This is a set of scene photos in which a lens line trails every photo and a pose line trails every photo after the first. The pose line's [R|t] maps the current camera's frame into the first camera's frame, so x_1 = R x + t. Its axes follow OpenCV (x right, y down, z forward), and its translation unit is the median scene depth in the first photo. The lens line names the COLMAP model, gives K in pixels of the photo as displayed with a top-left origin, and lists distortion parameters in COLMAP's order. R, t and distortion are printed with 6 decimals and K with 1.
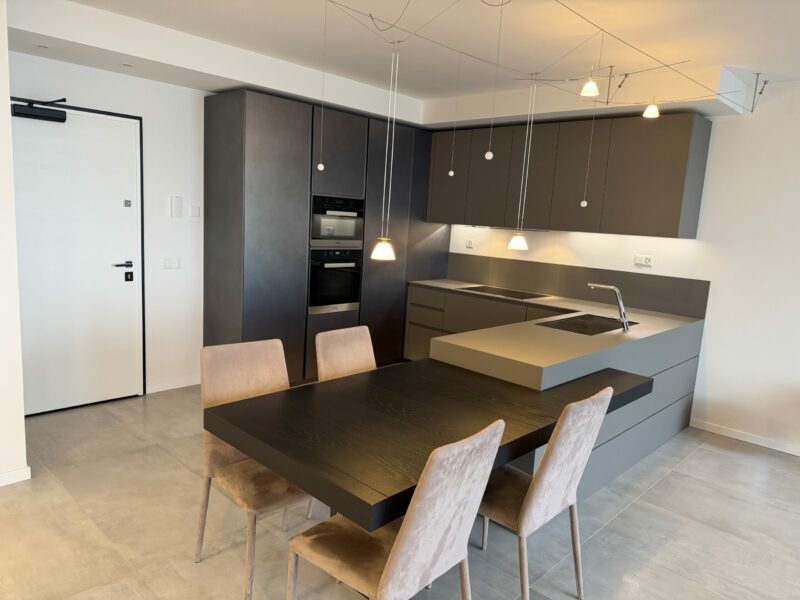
lens RADIAL K [[575.5, 0, 400.0], [0, 575.5, 300.0], [0, 0, 1]] dist [0.026800, -0.006868]
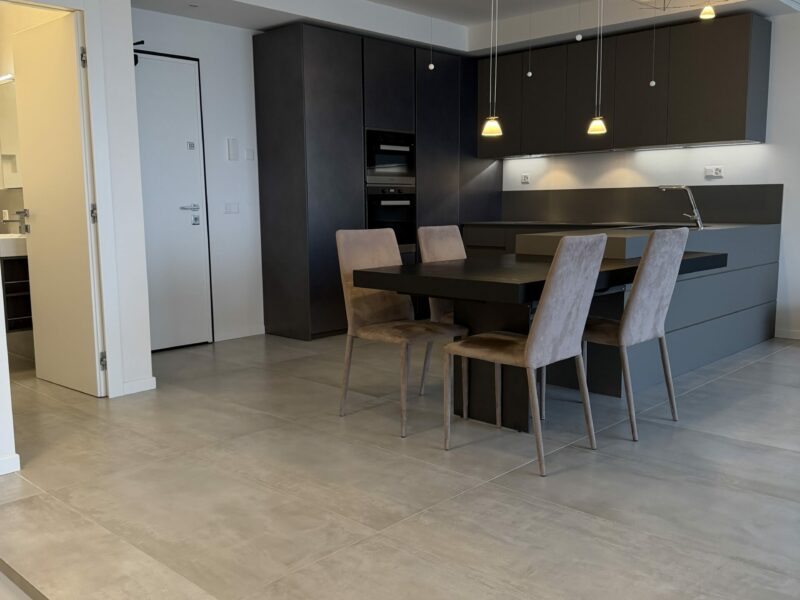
lens RADIAL K [[748.7, 0, 400.0], [0, 748.7, 300.0], [0, 0, 1]] dist [0.108870, -0.179145]
pose [[0.997434, -0.071042, -0.008829, -0.115190], [0.070895, 0.997356, -0.015949, 0.142995], [0.009939, 0.015282, 0.999834, -0.294682]]
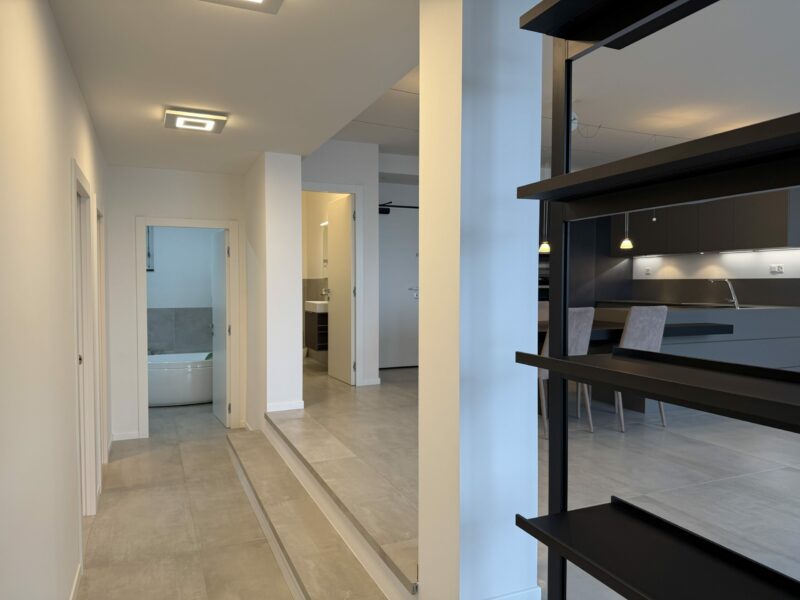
lens RADIAL K [[560.7, 0, 400.0], [0, 560.7, 300.0], [0, 0, 1]] dist [0.071956, -0.143990]
pose [[0.919286, -0.049064, -0.390519, 0.143604], [-0.001815, 0.991661, -0.128861, 0.192523], [0.393585, 0.119169, 0.911531, -0.571662]]
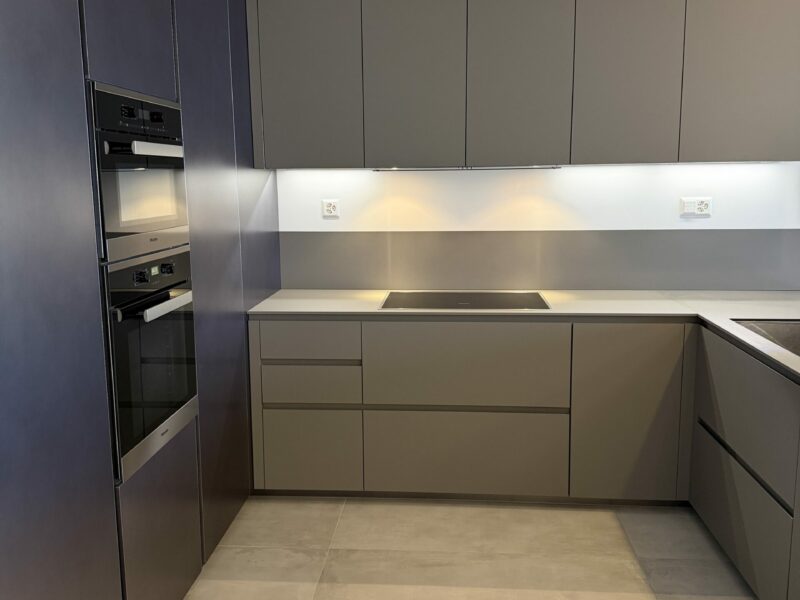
lens RADIAL K [[748.7, 0, 400.0], [0, 748.7, 300.0], [0, 0, 1]] dist [0.108870, -0.179145]
pose [[0.772563, -0.169070, 0.612014, -0.317973], [0.146303, 0.985360, 0.087524, -0.097204], [-0.617852, 0.021922, 0.785989, 0.668596]]
